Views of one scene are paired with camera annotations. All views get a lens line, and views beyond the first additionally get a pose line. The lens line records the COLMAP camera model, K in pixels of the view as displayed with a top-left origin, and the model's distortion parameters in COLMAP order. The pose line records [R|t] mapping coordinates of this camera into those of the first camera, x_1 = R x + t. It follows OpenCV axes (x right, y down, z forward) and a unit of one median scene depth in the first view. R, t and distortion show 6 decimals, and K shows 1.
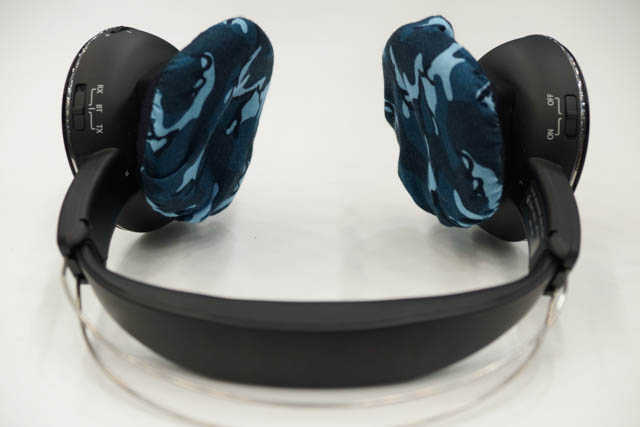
lens RADIAL K [[2005.2, 0, 320.0], [0, 2005.2, 213.5], [0, 0, 1]] dist [-0.065230, 0.064044]
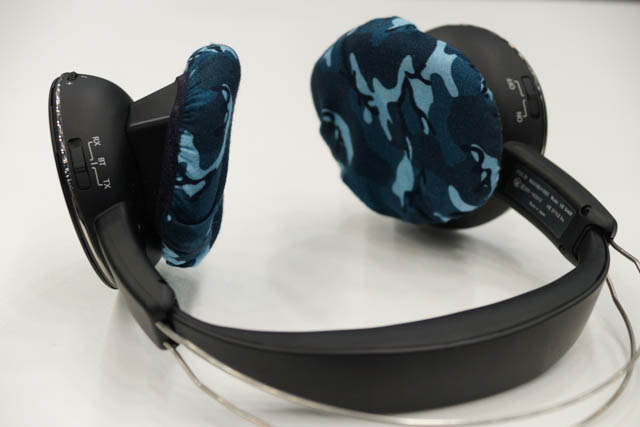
lens RADIAL K [[2005.2, 0, 320.0], [0, 2005.2, 213.5], [0, 0, 1]] dist [-0.065230, 0.064044]
pose [[0.873239, -0.169651, 0.456807, -0.455837], [0.168515, 0.984735, 0.043578, -0.053345], [-0.457227, 0.038925, 0.888498, 0.139858]]
